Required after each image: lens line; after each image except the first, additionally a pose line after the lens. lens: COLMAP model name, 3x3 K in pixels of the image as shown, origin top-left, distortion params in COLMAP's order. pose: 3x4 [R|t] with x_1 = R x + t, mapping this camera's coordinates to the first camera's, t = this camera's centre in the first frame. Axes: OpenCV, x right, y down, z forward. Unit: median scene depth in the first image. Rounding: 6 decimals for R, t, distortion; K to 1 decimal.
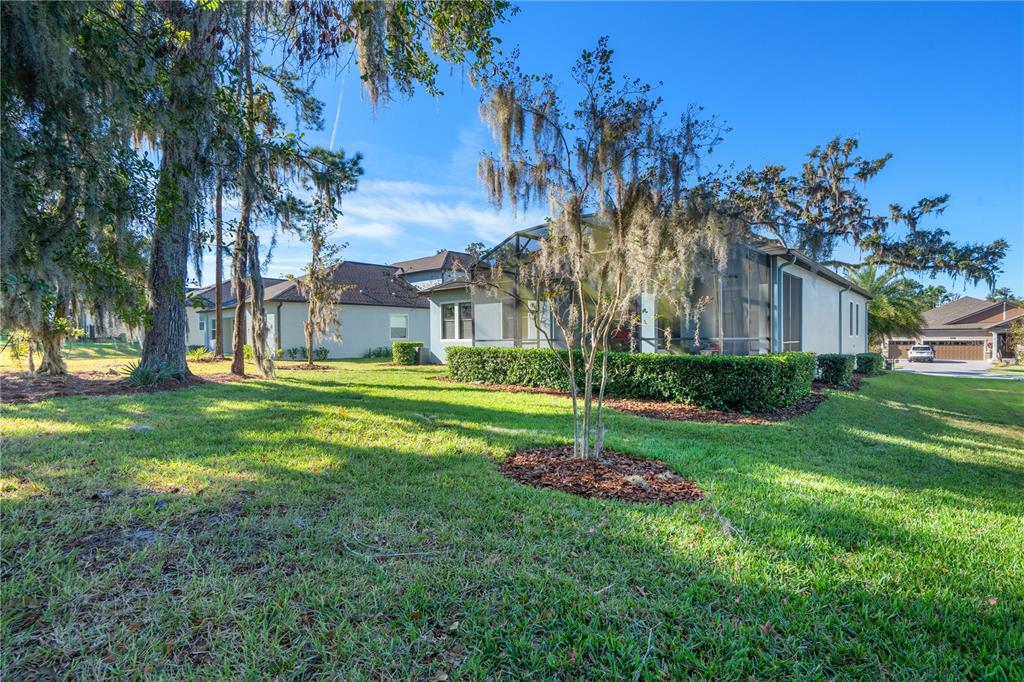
lens RADIAL K [[464.2, 0, 510.2], [0, 464.2, 345.1], [0, 0, 1]] dist [0.001143, -0.000156]
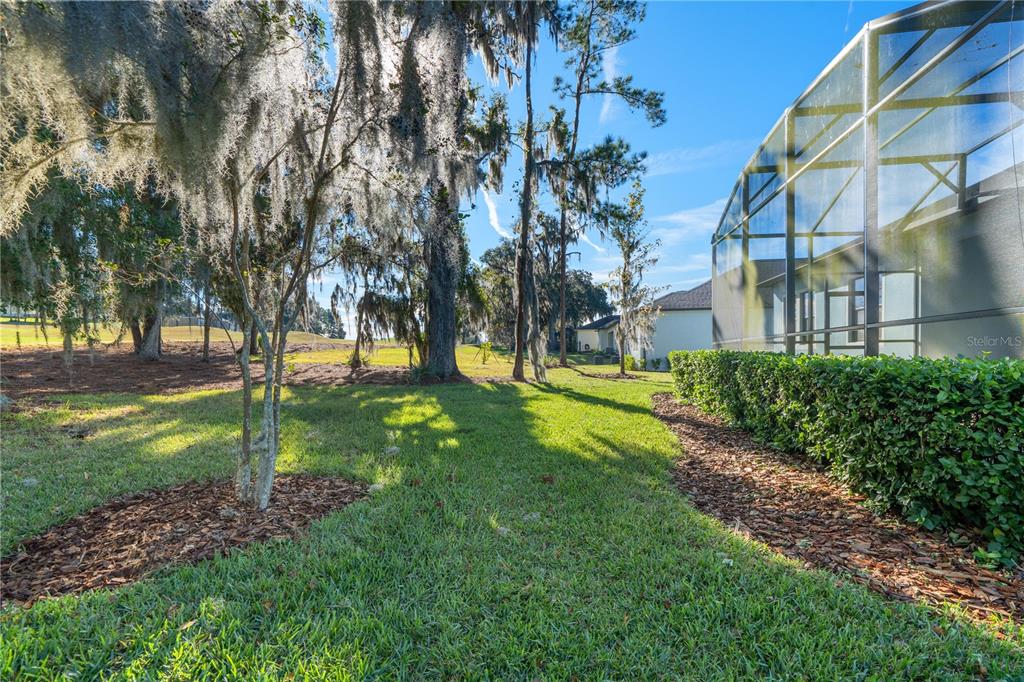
lens RADIAL K [[464.2, 0, 510.2], [0, 464.2, 345.1], [0, 0, 1]] dist [0.001143, -0.000156]
pose [[0.526184, -0.014465, -0.850248, 0.230622], [-0.013821, 0.999578, -0.025560, 0.009978], [0.850258, 0.025201, 0.525762, 0.286667]]
